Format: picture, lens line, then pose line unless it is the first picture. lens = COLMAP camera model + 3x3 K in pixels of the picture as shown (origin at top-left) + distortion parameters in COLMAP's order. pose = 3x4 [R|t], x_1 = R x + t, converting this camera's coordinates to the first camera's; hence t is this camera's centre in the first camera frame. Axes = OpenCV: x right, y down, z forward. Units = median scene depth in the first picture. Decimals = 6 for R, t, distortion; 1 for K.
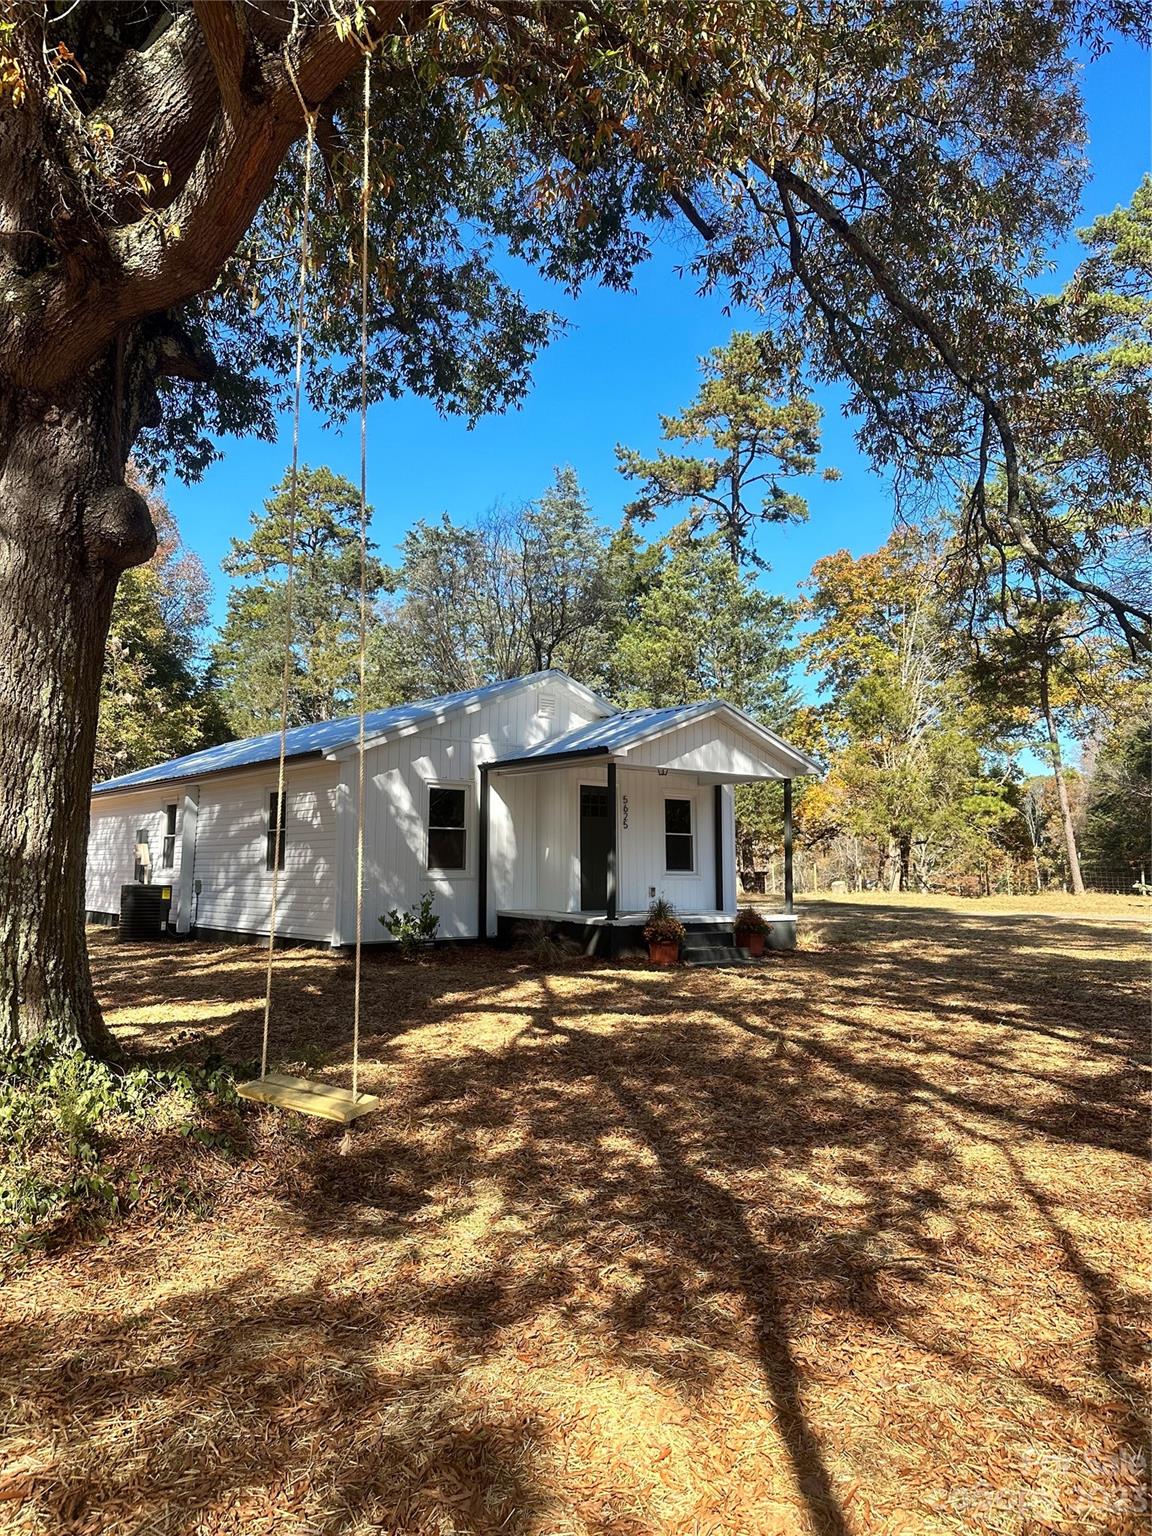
lens RADIAL K [[1070.3, 0, 585.3], [0, 1070.3, 765.1], [0, 0, 1]] dist [0.099908, -0.163832]
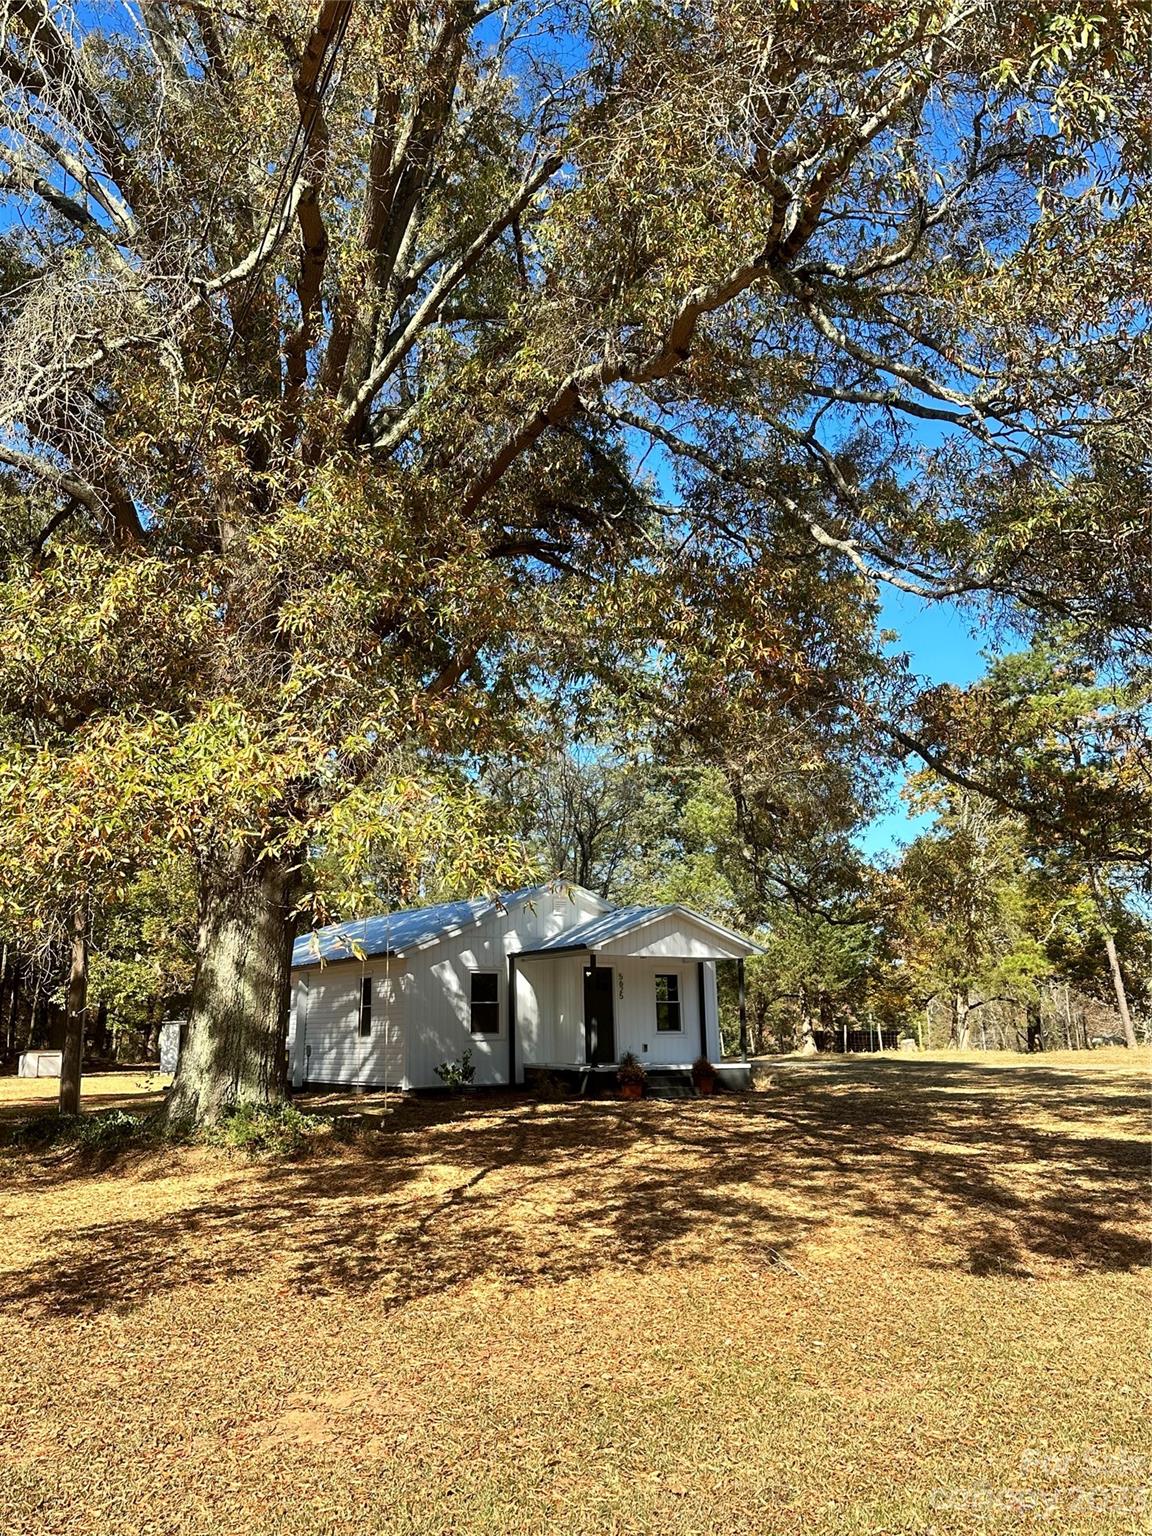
lens RADIAL K [[1282.9, 0, 572.5], [0, 1282.9, 767.4], [0, 0, 1]] dist [0.088792, -0.000144]
pose [[0.991868, -0.042922, -0.119813, 0.189196], [0.030134, 0.993848, -0.106579, -0.060339], [0.123650, 0.102101, 0.987059, -0.632666]]
